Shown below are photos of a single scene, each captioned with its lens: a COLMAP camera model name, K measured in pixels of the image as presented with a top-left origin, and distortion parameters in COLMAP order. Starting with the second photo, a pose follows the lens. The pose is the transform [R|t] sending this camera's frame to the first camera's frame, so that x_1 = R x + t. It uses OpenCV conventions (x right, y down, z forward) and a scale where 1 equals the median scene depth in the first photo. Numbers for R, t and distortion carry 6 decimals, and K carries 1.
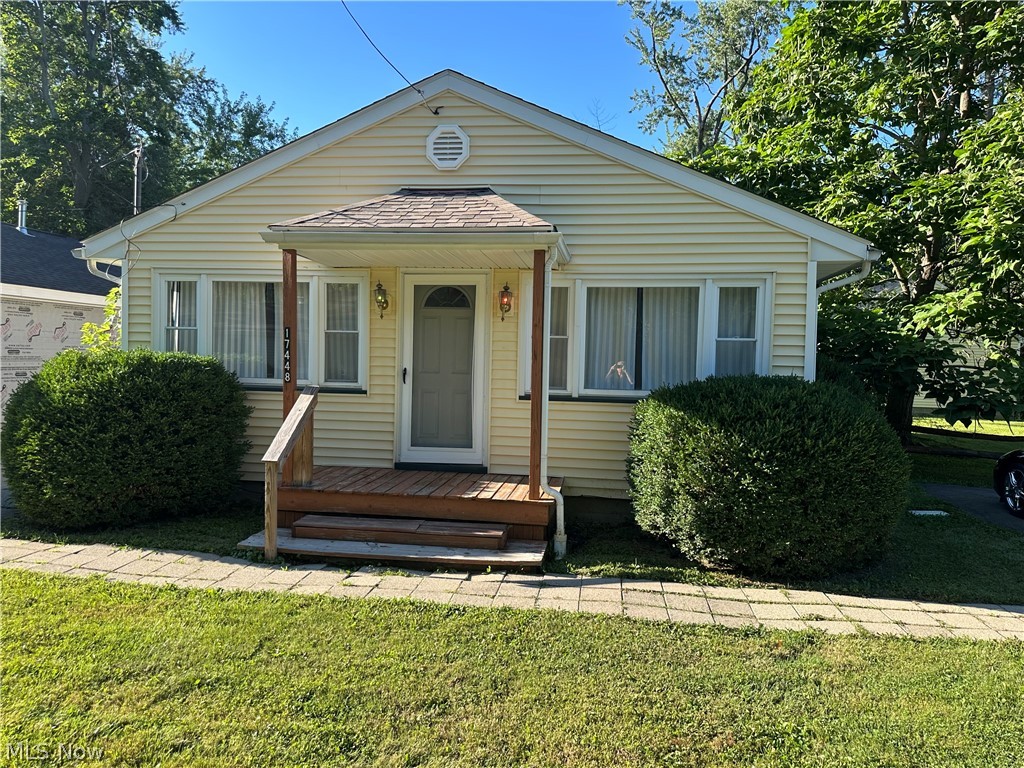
lens RADIAL K [[713.3, 0, 511.0], [0, 713.3, 387.1], [0, 0, 1]] dist [0.021440, -0.016066]
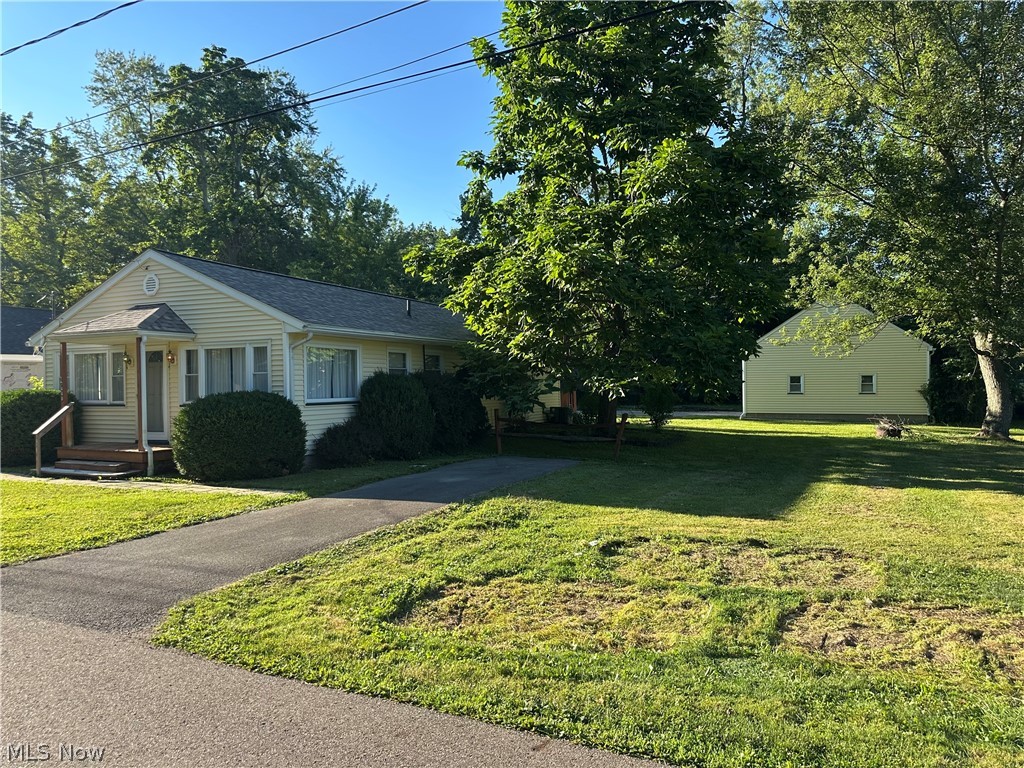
lens RADIAL K [[713.3, 0, 513.6], [0, 713.3, 382.3], [0, 0, 1]] dist [0.021440, -0.016066]
pose [[0.963031, -0.037439, -0.266777, 1.456689], [0.024333, 0.998337, -0.052266, 0.077872], [0.268290, 0.043842, 0.962340, -0.692009]]
